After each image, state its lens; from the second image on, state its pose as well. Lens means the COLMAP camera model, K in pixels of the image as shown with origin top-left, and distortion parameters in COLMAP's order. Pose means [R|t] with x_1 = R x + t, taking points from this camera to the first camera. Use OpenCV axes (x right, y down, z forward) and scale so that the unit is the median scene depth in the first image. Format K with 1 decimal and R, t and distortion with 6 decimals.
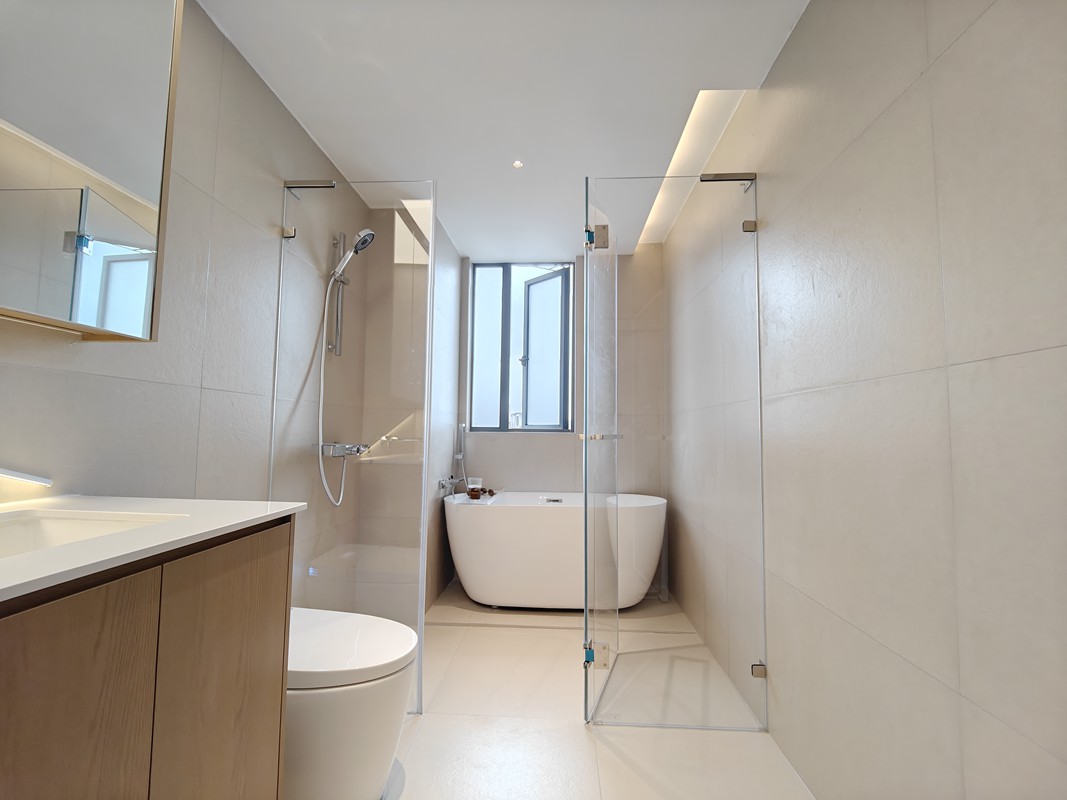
lens RADIAL K [[467.9, 0, 532.9], [0, 467.9, 397.6], [0, 0, 1]] dist [-0.012451, -0.000065]
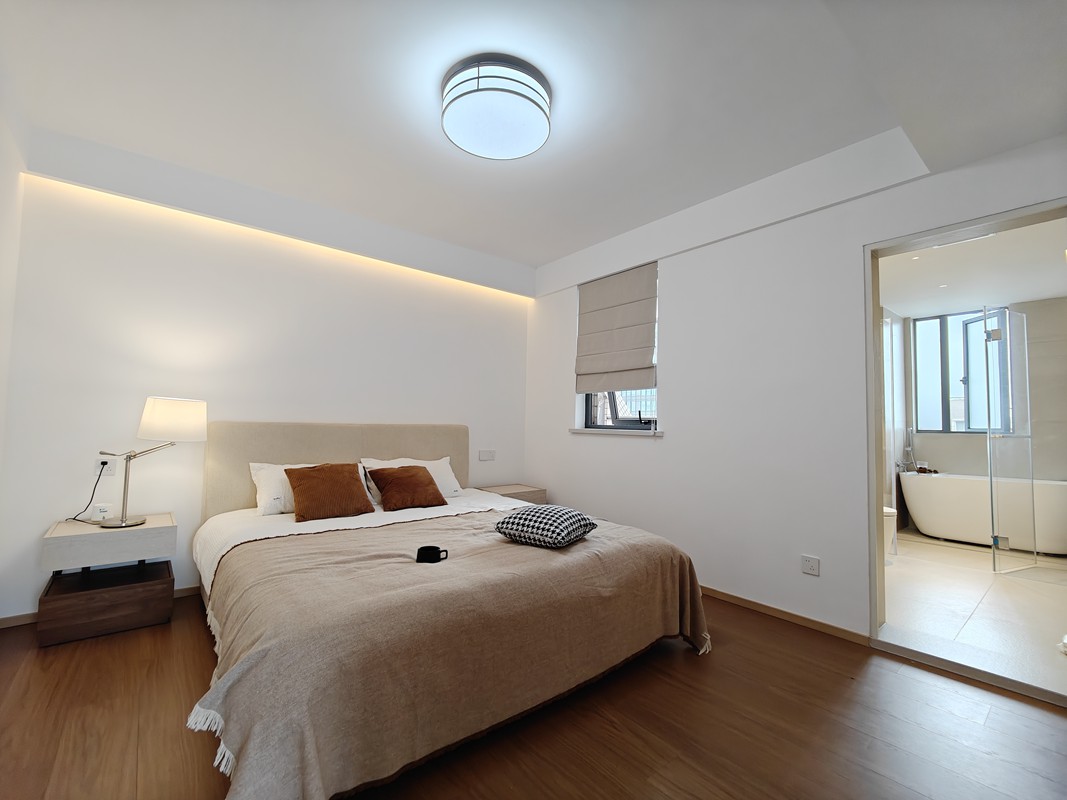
lens RADIAL K [[467.9, 0, 531.3], [0, 467.9, 404.7], [0, 0, 1]] dist [-0.012451, -0.000065]
pose [[0.686175, -0.032102, -0.726728, 0.101555], [0.042148, 0.999102, -0.004337, -0.063881], [0.726215, -0.027654, 0.686911, -0.910576]]
